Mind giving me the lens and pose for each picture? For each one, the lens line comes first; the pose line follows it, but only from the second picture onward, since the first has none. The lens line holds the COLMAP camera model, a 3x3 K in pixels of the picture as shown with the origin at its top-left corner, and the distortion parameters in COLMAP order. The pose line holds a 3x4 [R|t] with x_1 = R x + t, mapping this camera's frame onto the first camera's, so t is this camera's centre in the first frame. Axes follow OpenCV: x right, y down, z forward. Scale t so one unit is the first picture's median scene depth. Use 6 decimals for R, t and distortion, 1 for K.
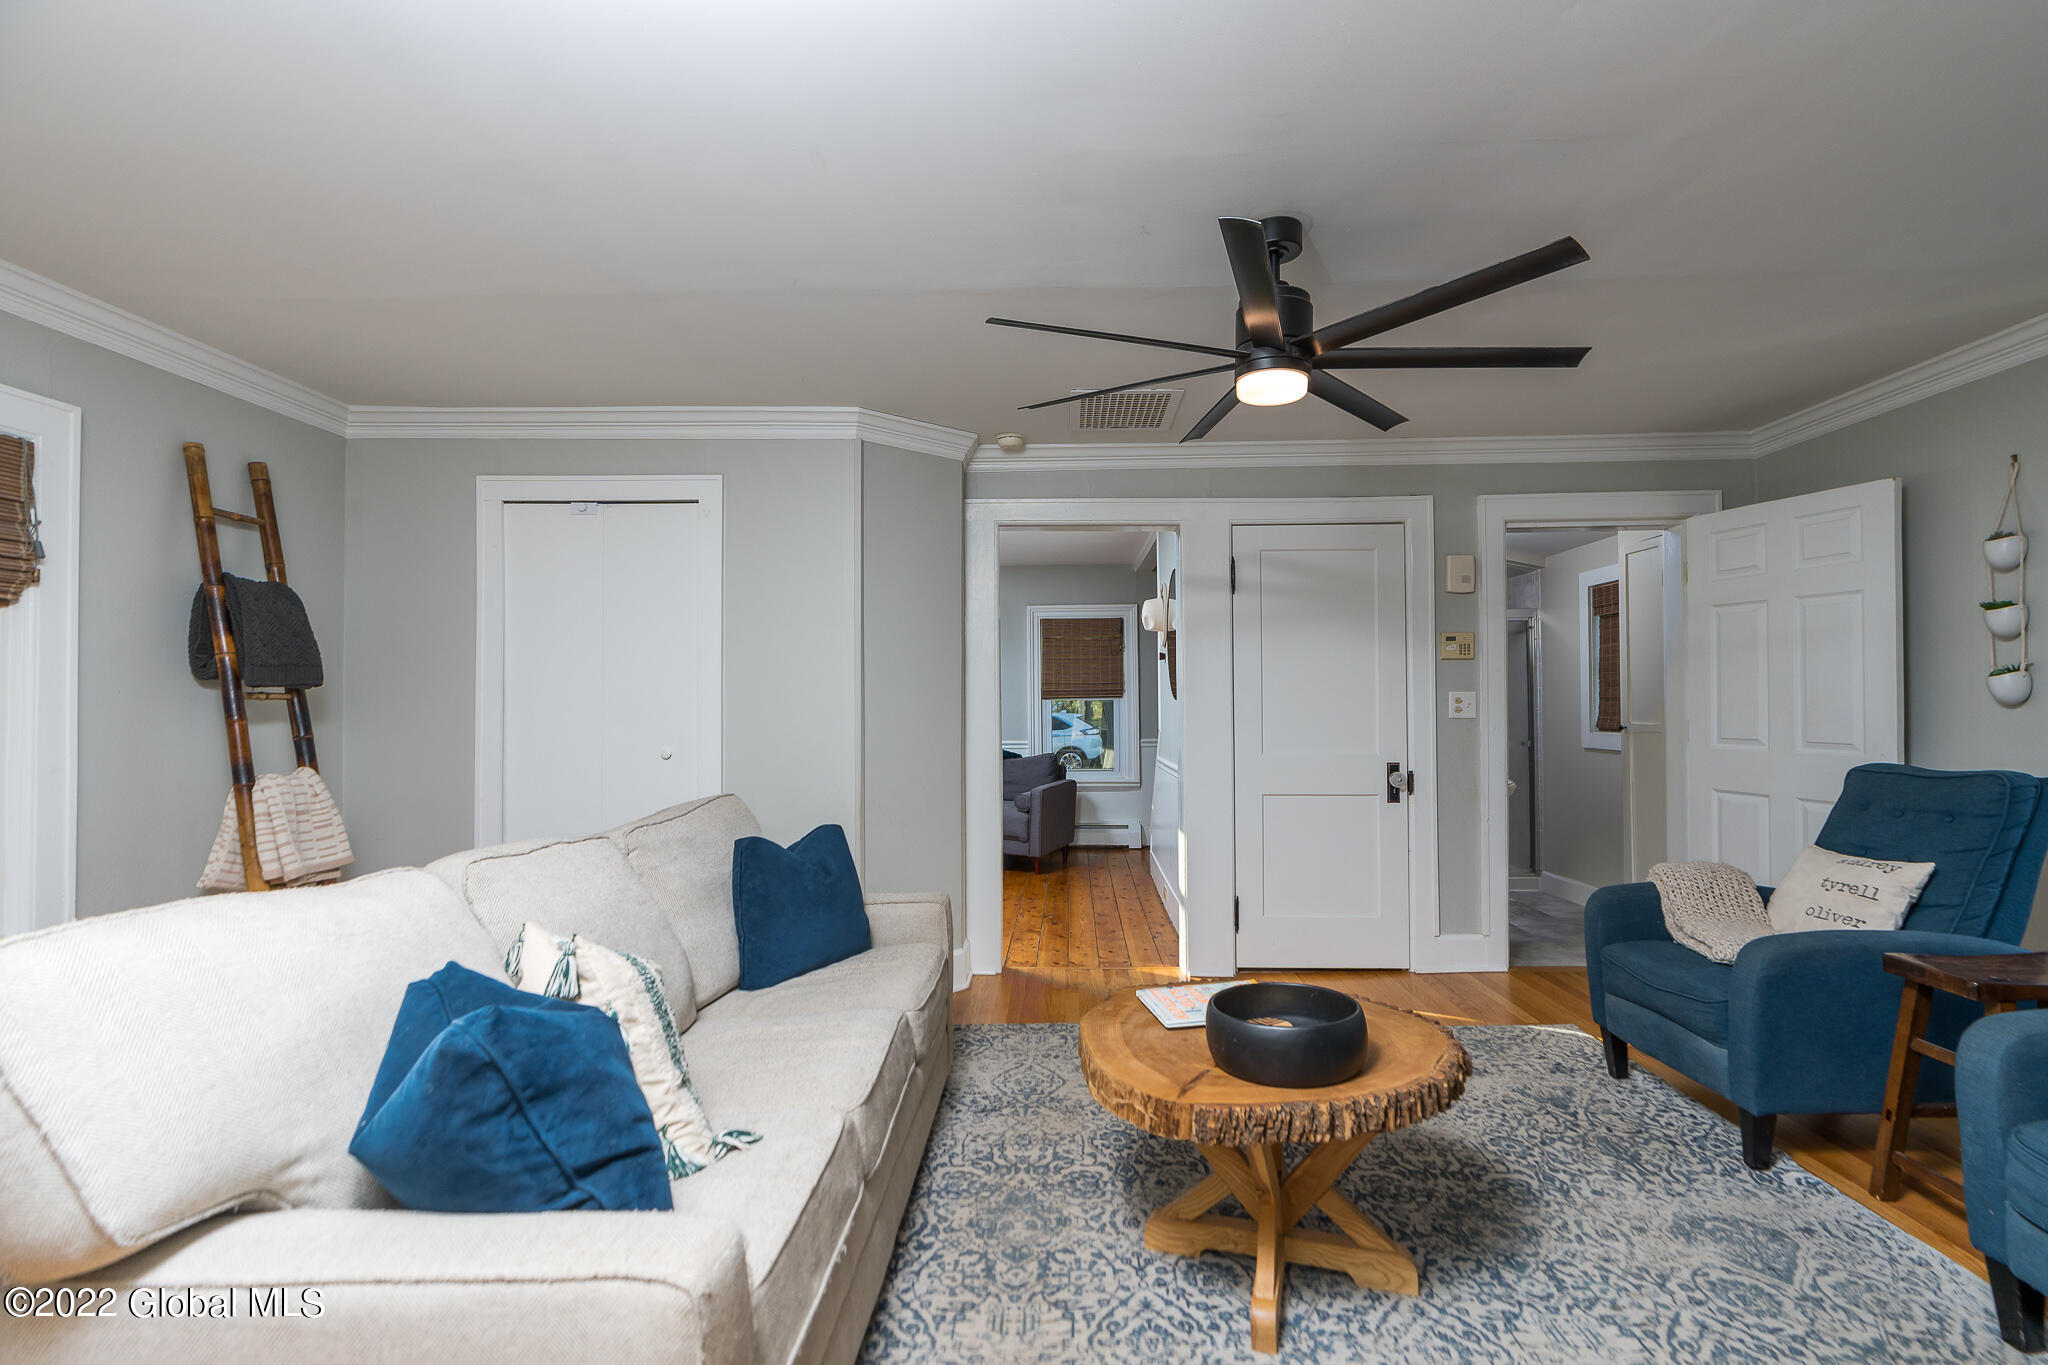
lens RADIAL K [[953.6, 0, 1024.0], [0, 953.6, 682.5], [0, 0, 1]] dist [0.014013, -0.000016]
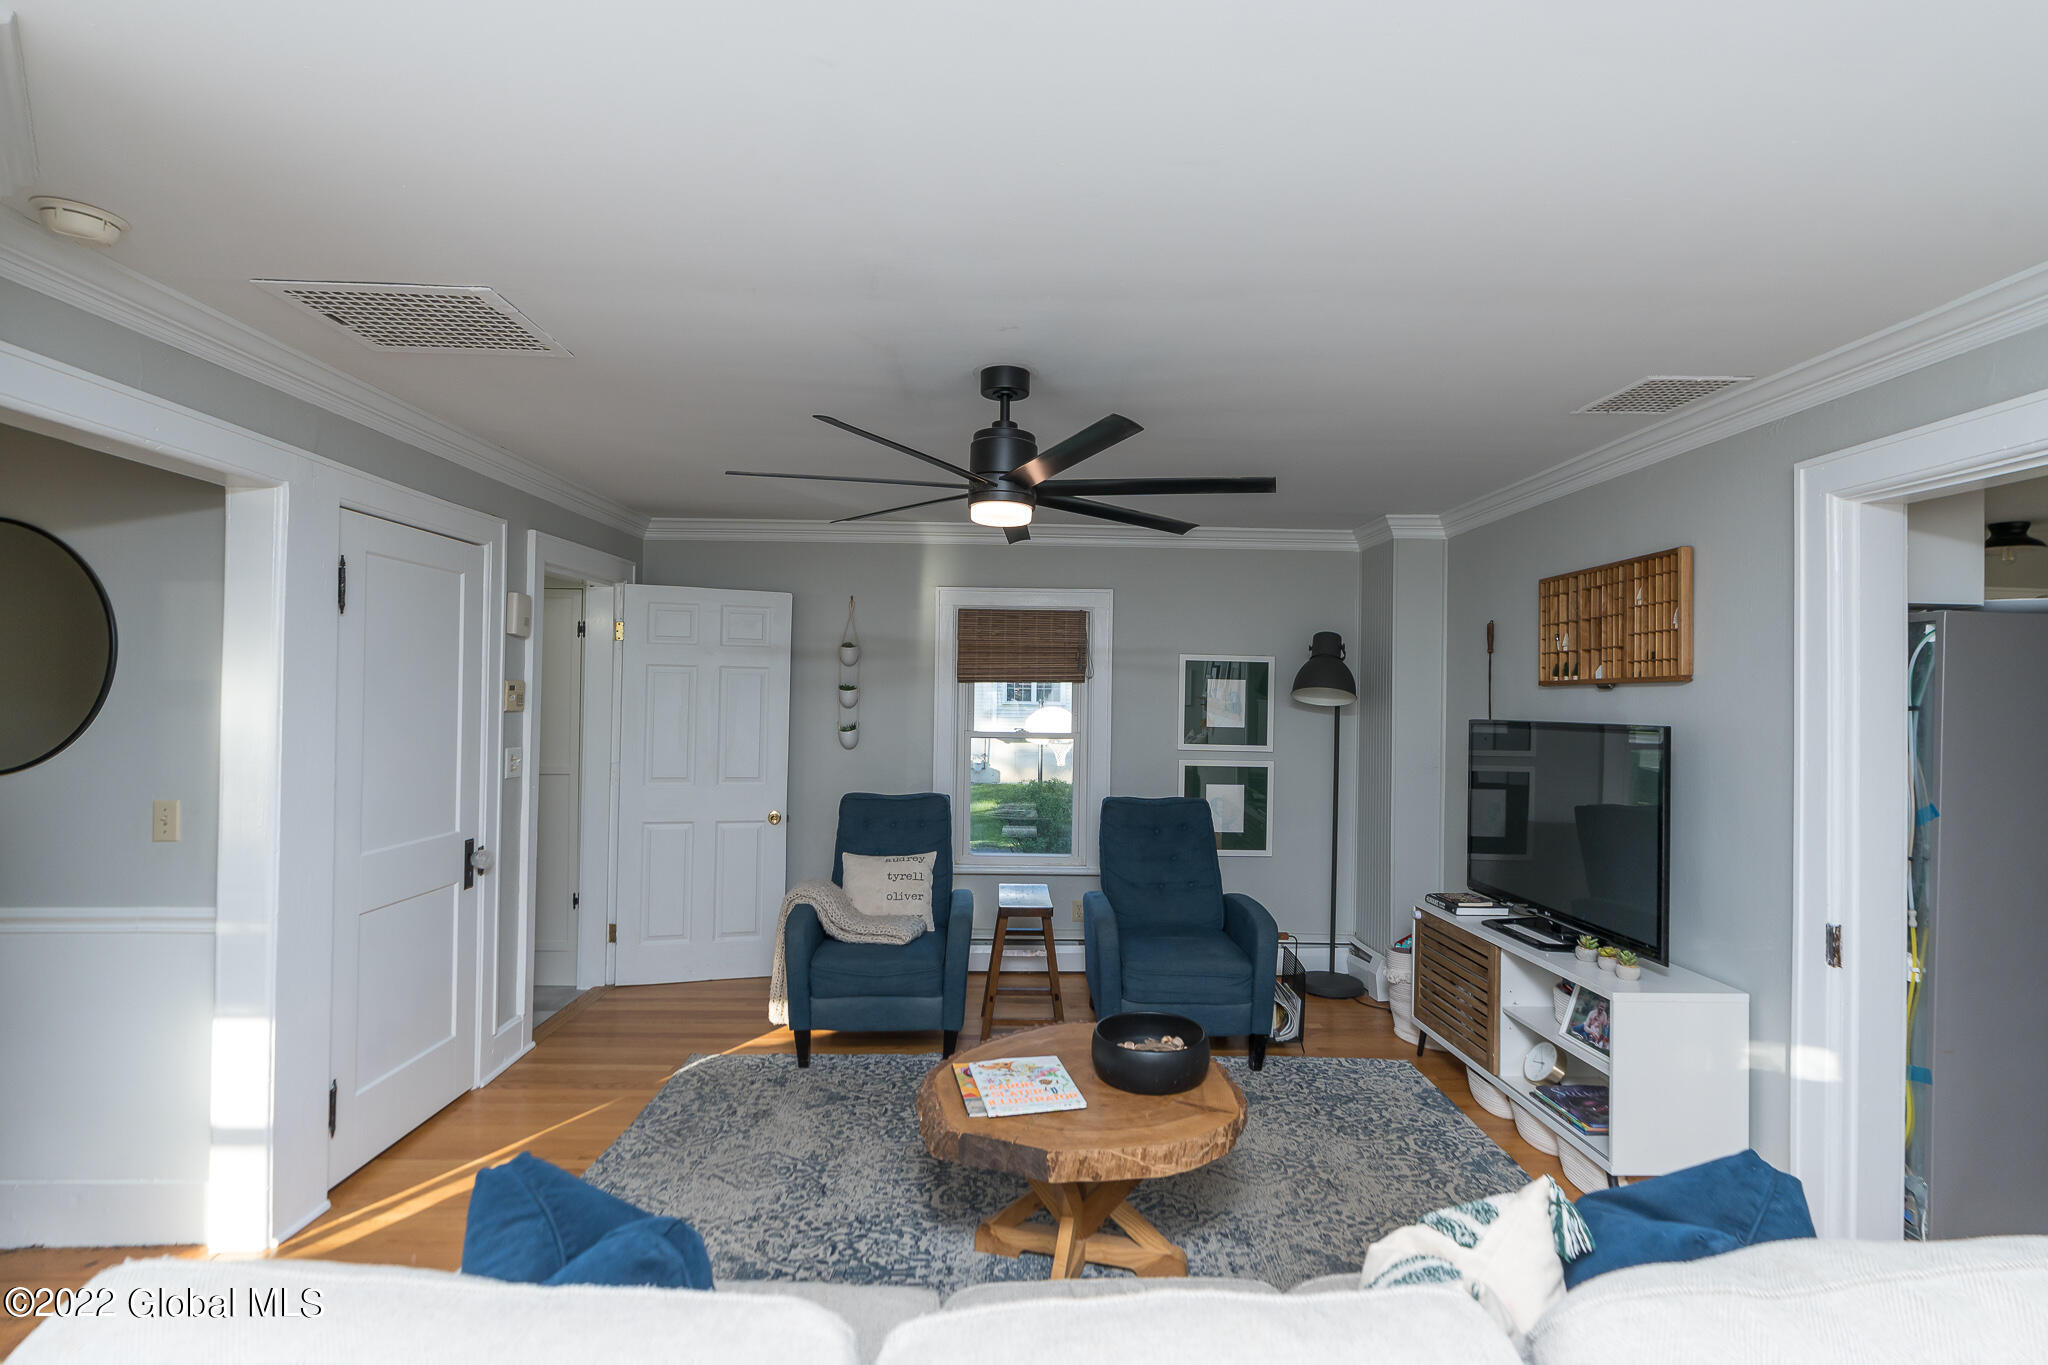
lens RADIAL K [[981.6, 0, 1034.0], [0, 981.6, 685.8], [0, 0, 1]] dist [0.009527, 0.000522]
pose [[-0.060012, 0.018375, 0.998029, -0.653798], [-0.025379, 0.999479, -0.019927, -0.058153], [-0.997875, -0.026525, -0.059514, 0.779422]]
